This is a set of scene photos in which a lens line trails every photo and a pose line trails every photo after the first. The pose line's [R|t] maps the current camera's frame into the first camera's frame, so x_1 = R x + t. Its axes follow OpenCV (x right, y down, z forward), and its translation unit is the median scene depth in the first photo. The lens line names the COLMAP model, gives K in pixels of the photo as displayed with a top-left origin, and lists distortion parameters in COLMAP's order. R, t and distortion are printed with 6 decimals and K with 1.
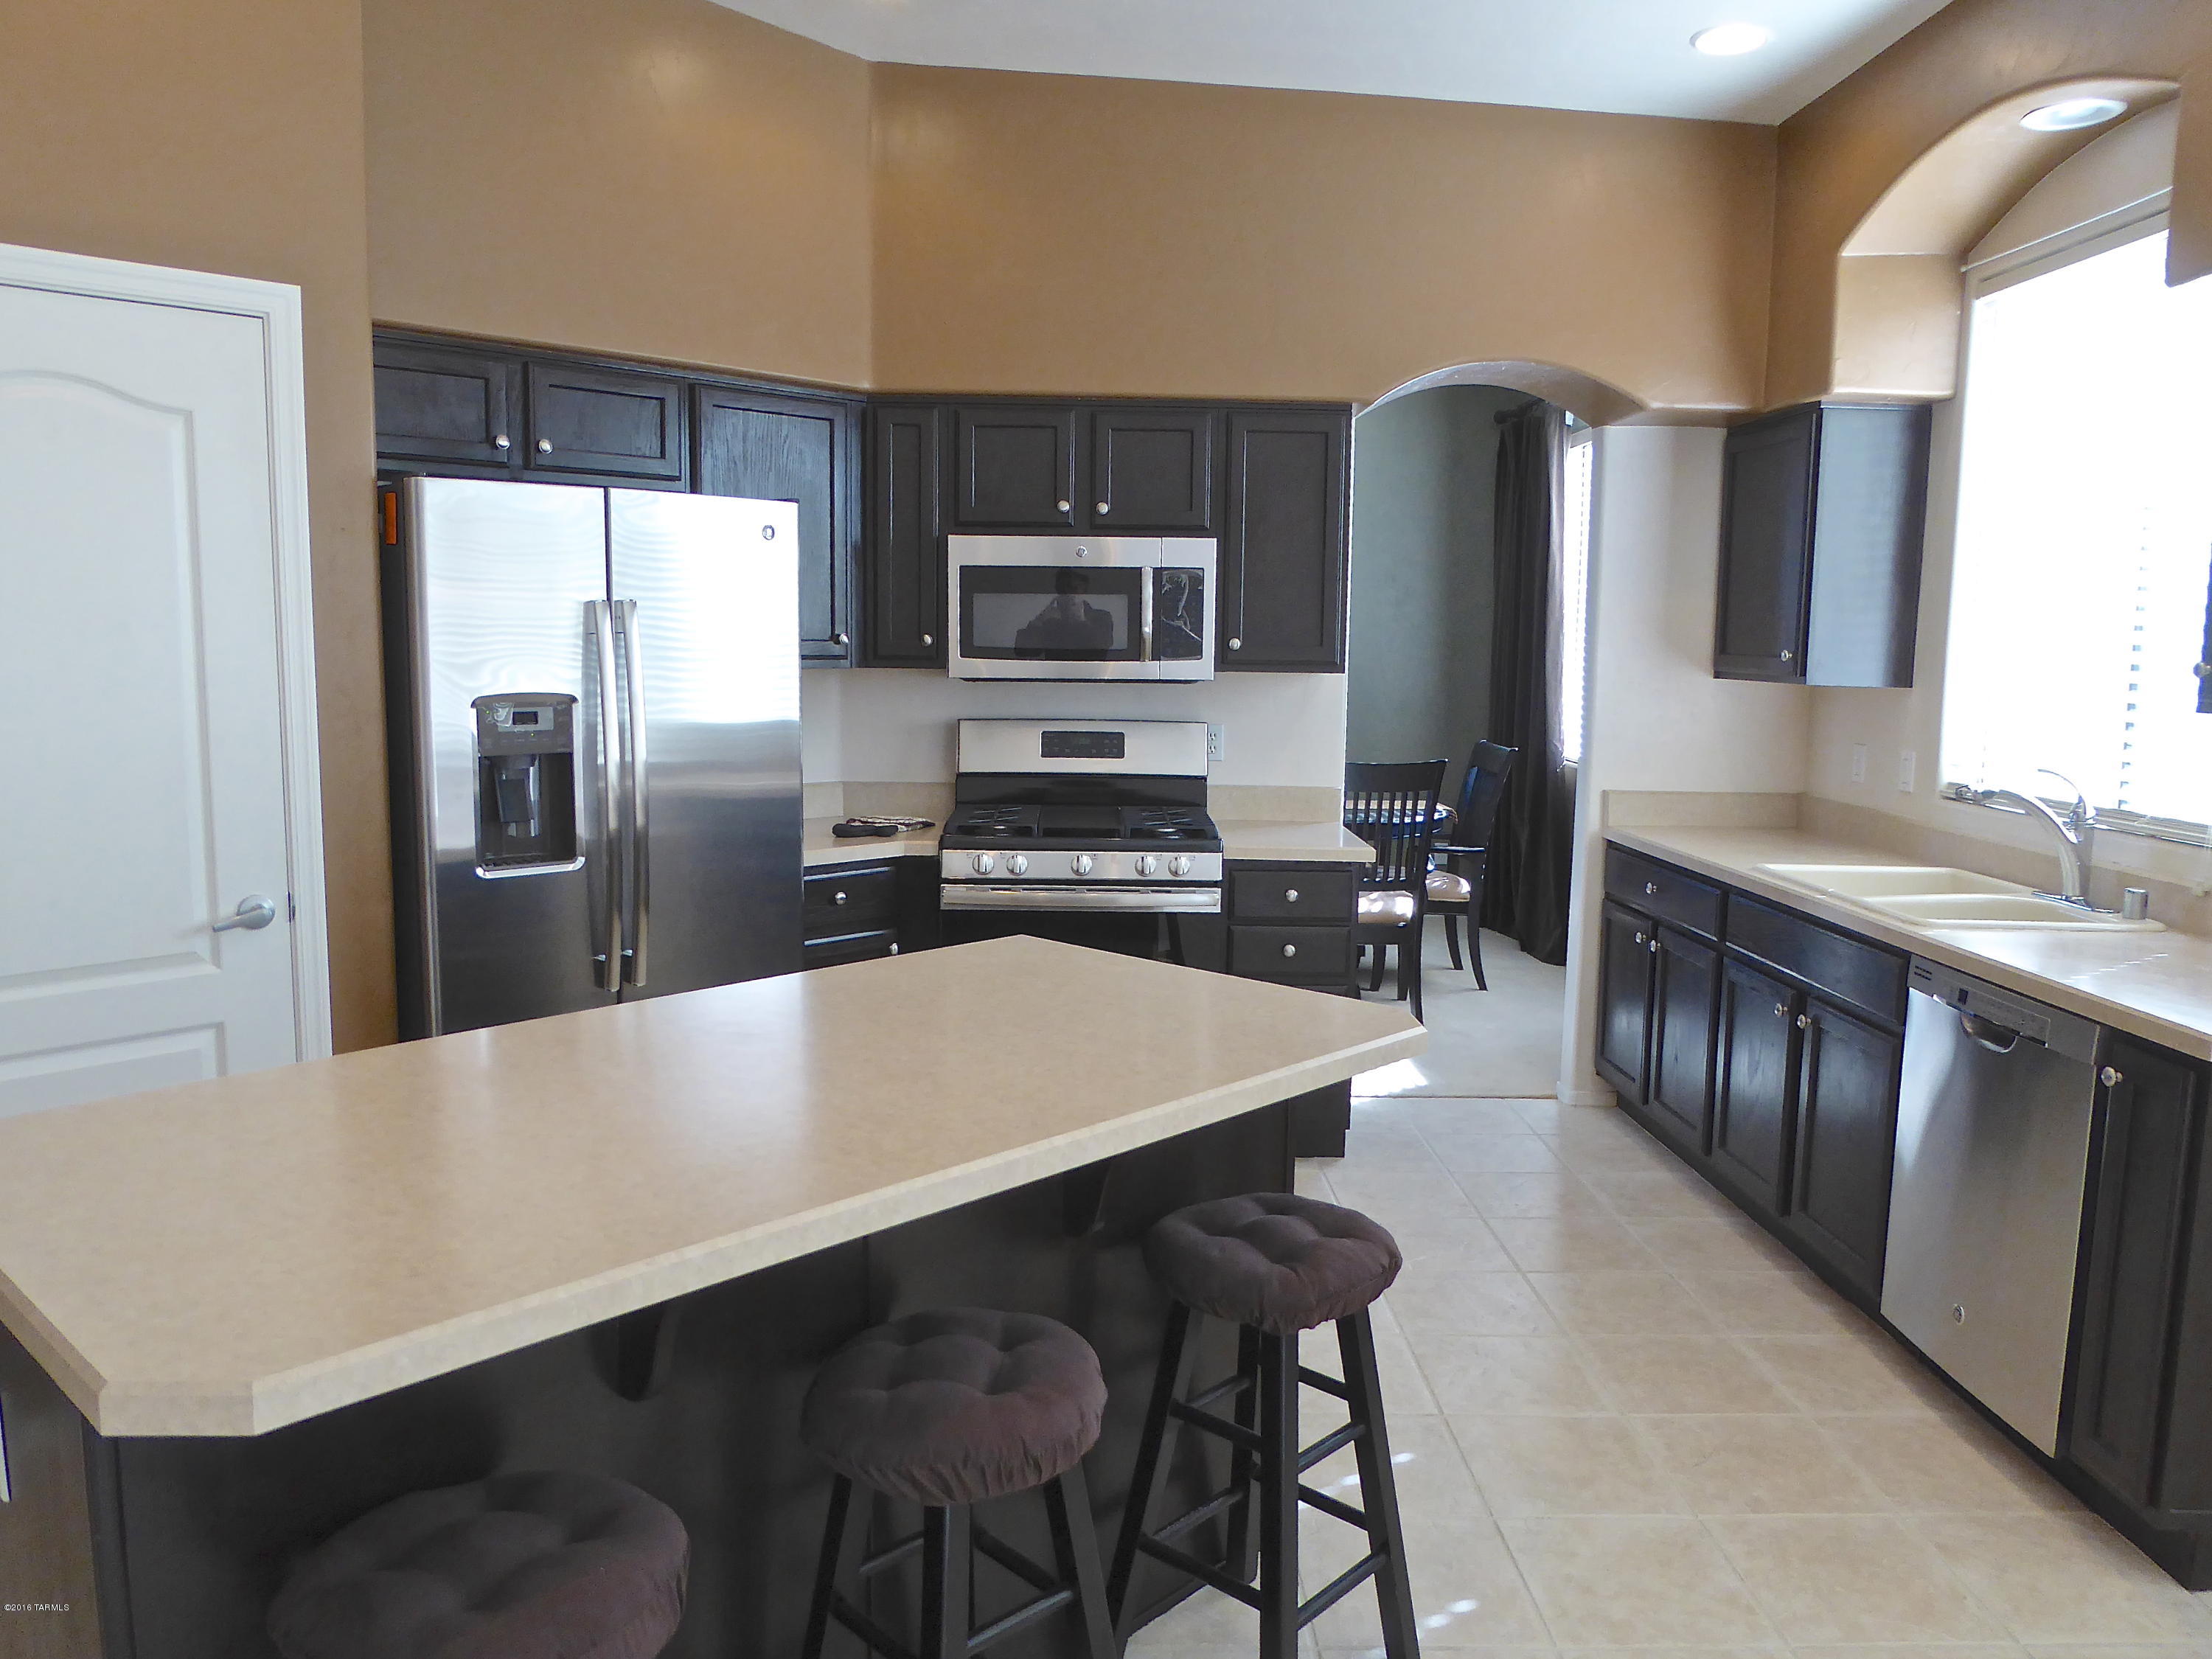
lens RADIAL K [[1659.9, 0, 1106.0], [0, 1659.9, 829.5], [0, 0, 1]] dist [-0.040557, 0.004083]
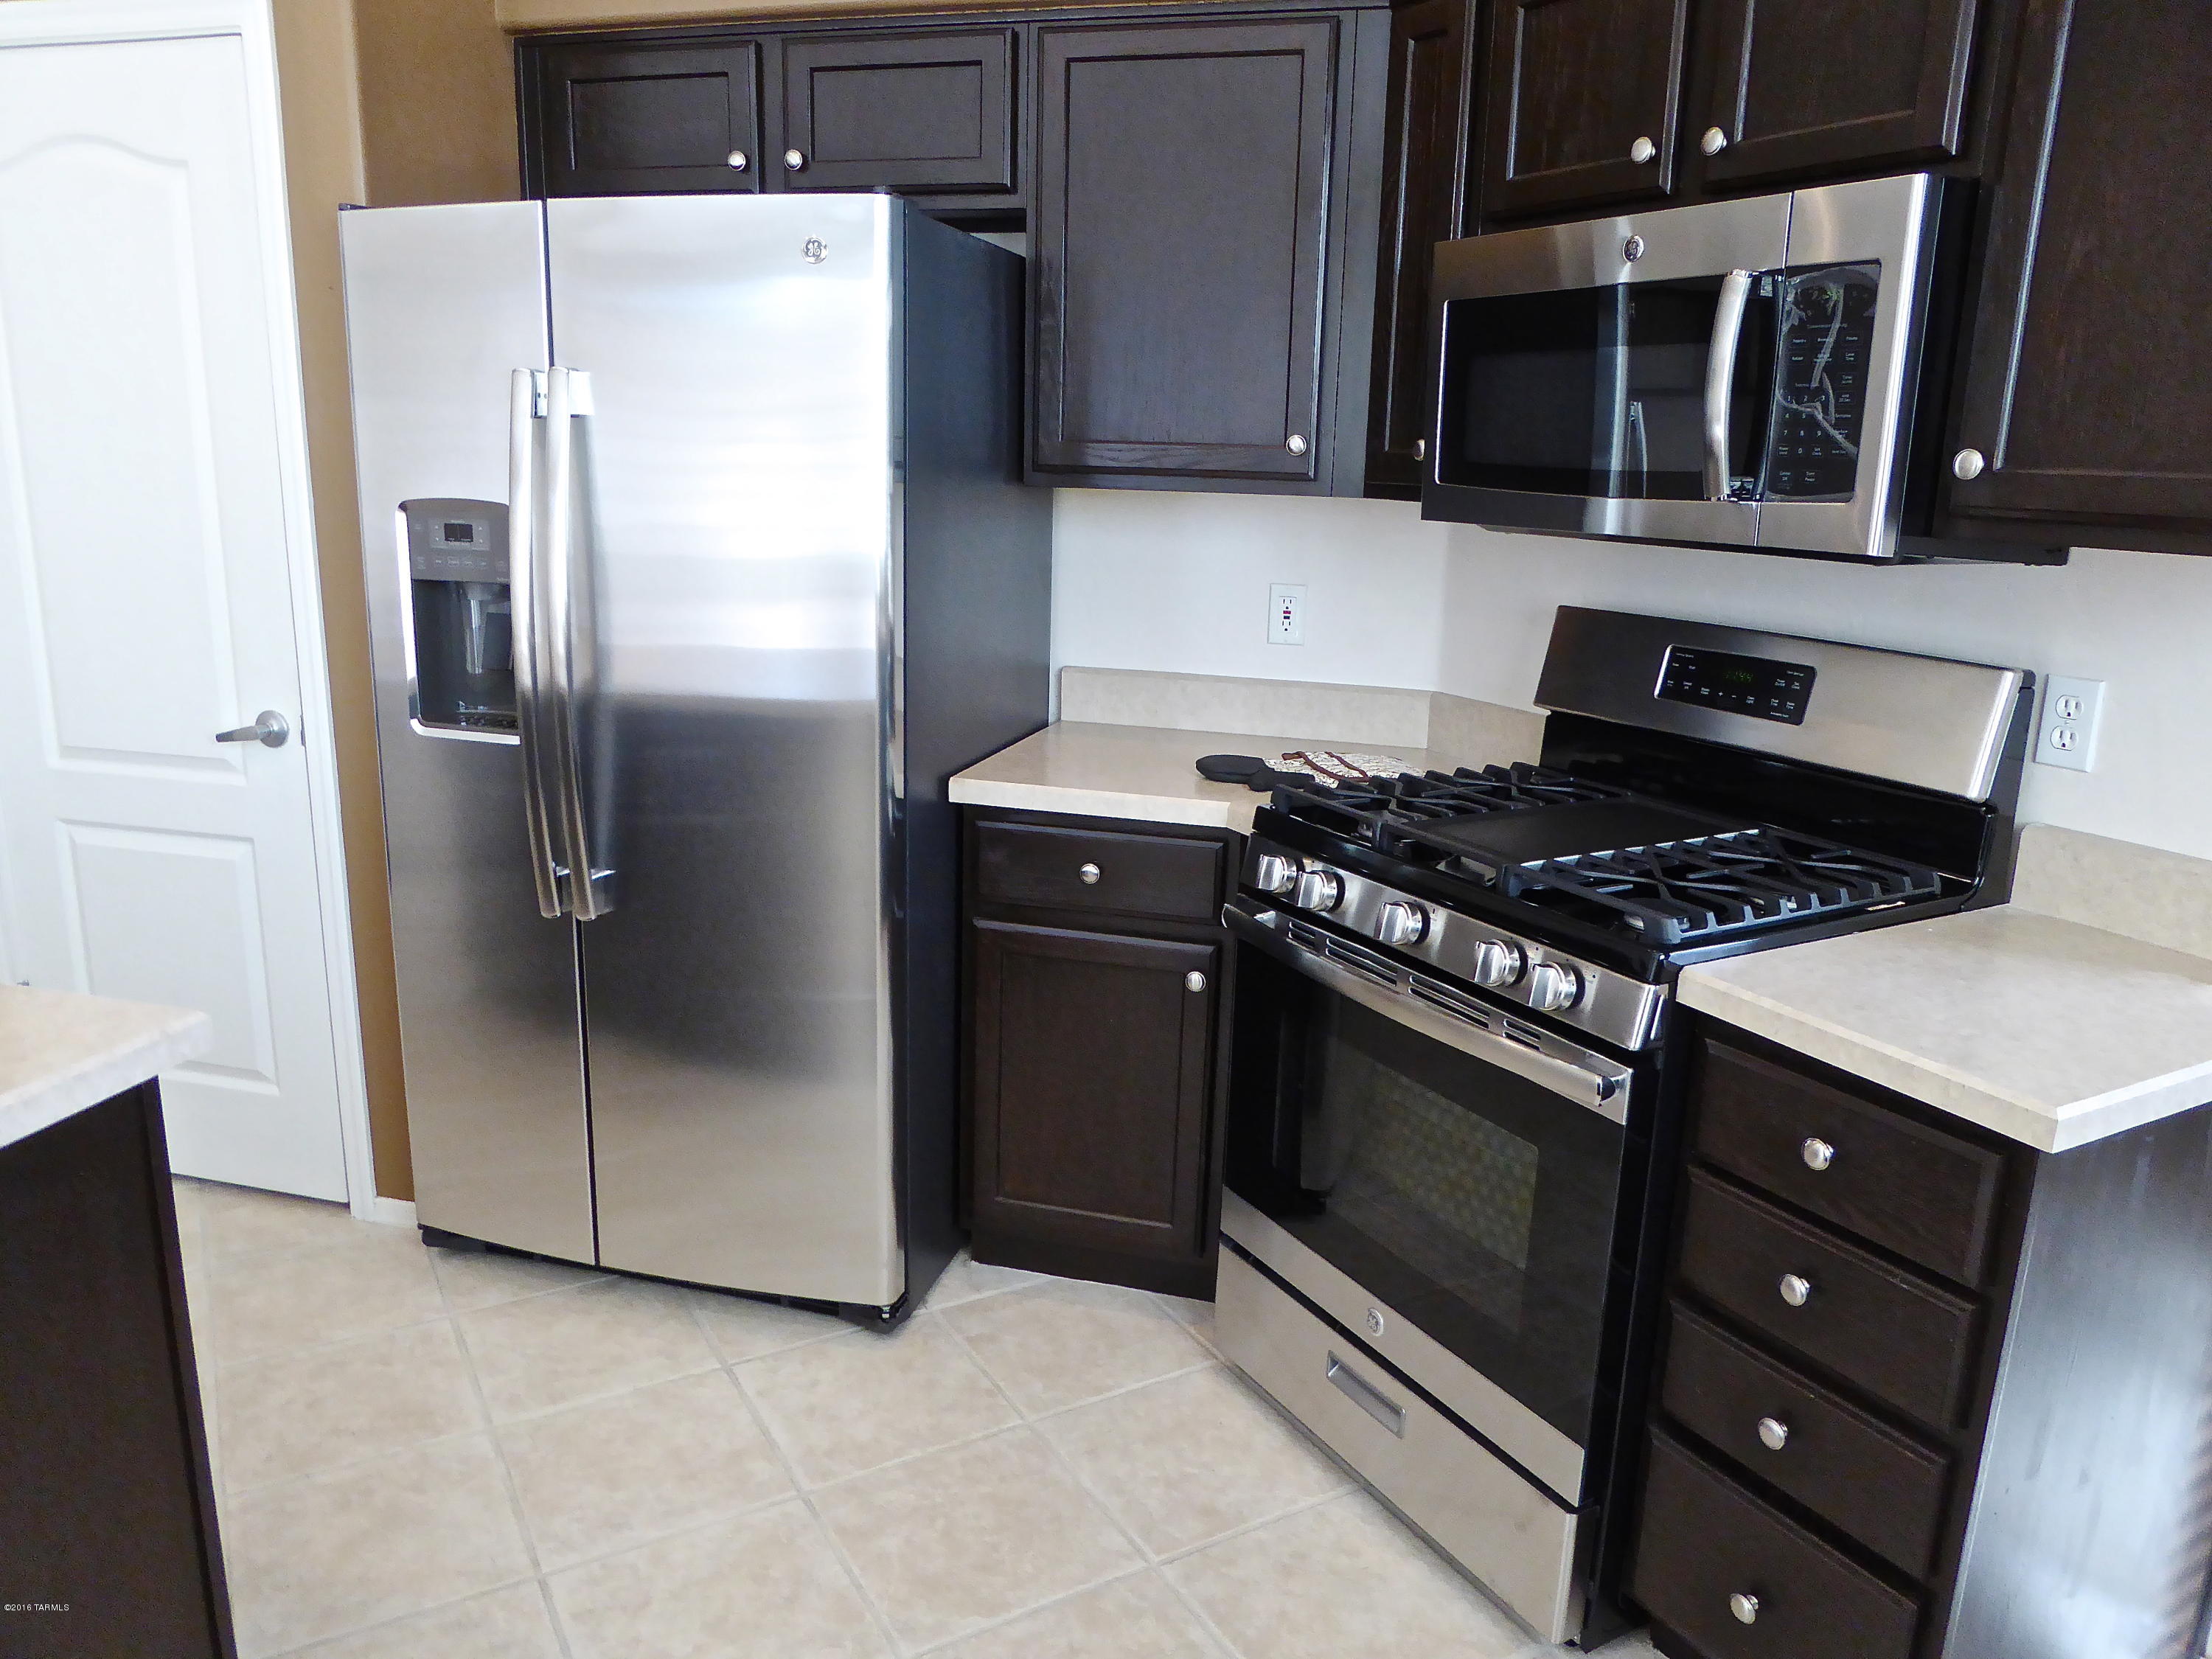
lens RADIAL K [[1577.5, 0, 1106.0], [0, 1577.5, 829.5], [0, 0, 1]] dist [0.003707, 0.001700]
pose [[0.471419, 0.207112, -0.857245, 0.316996], [-0.124332, 0.977933, 0.167897, -0.068627], [0.873101, 0.027433, 0.486767, 0.675975]]
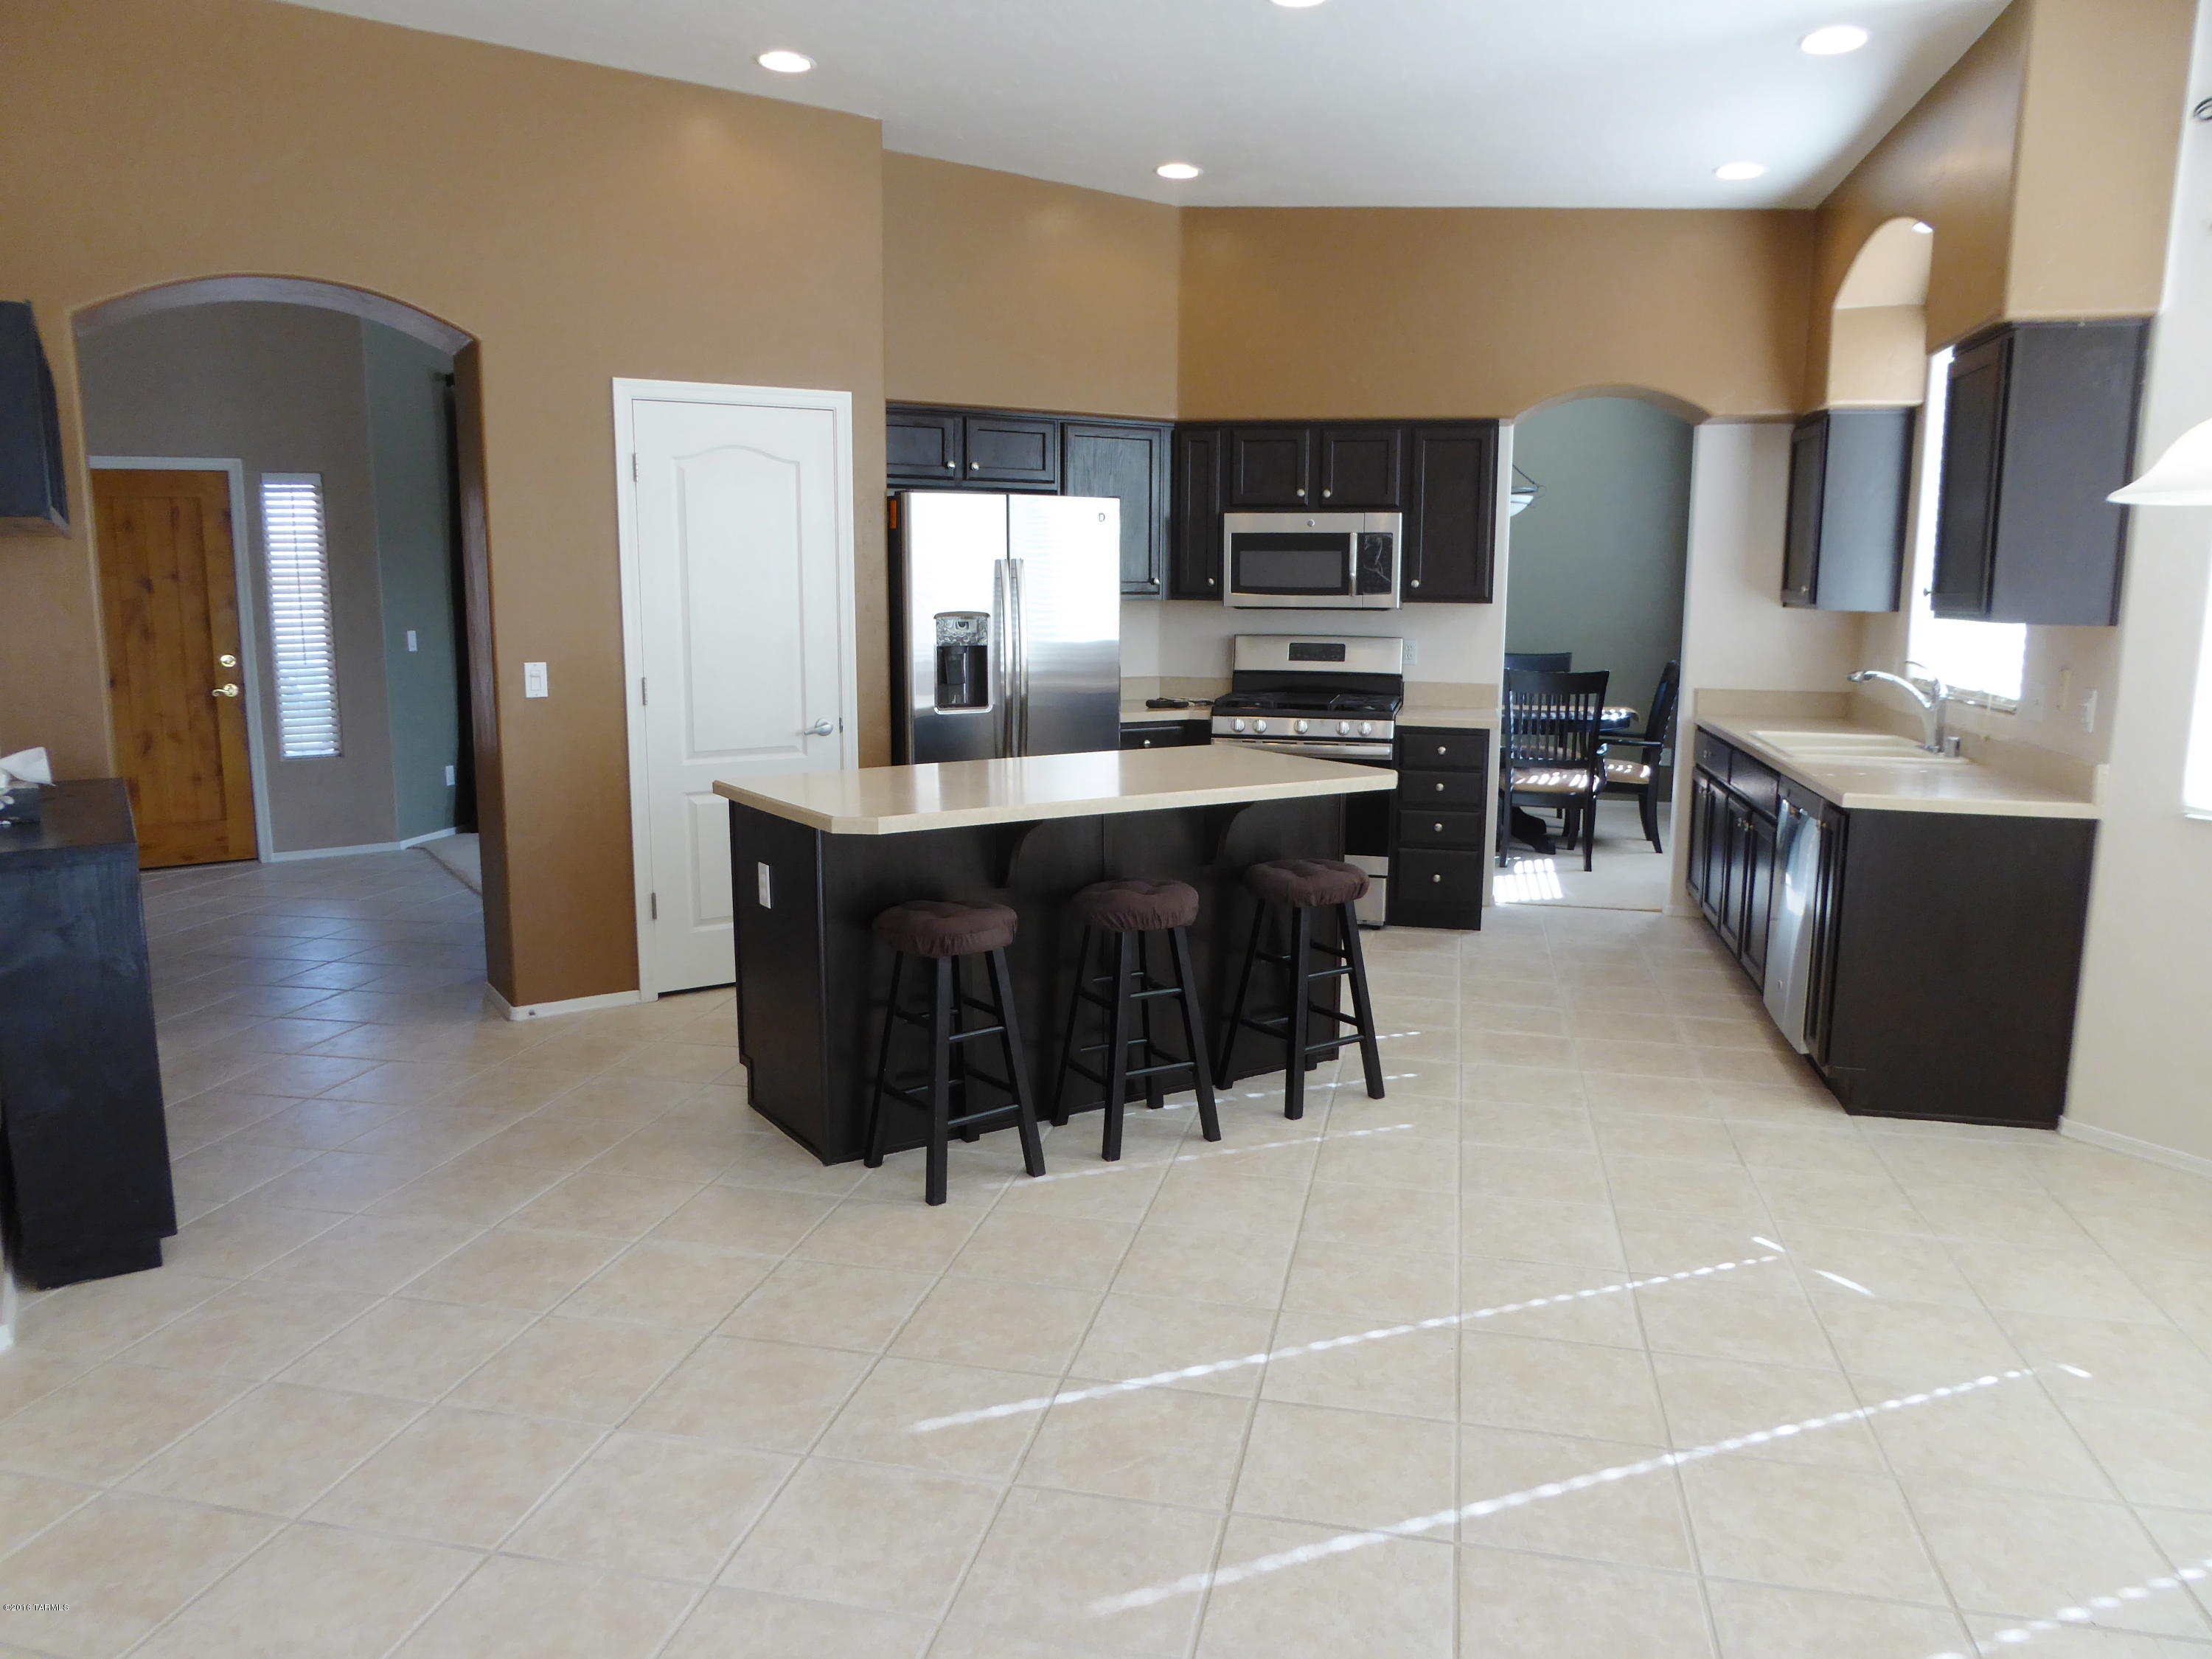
lens RADIAL K [[1659.9, 0, 1106.0], [0, 1659.9, 829.5], [0, 0, 1]] dist [-0.040557, 0.004083]
pose [[0.970622, 0.028710, -0.238891, 0.174149], [-0.021513, 0.999234, 0.032679, 0.067814], [0.239647, -0.026579, 0.970496, -0.528055]]
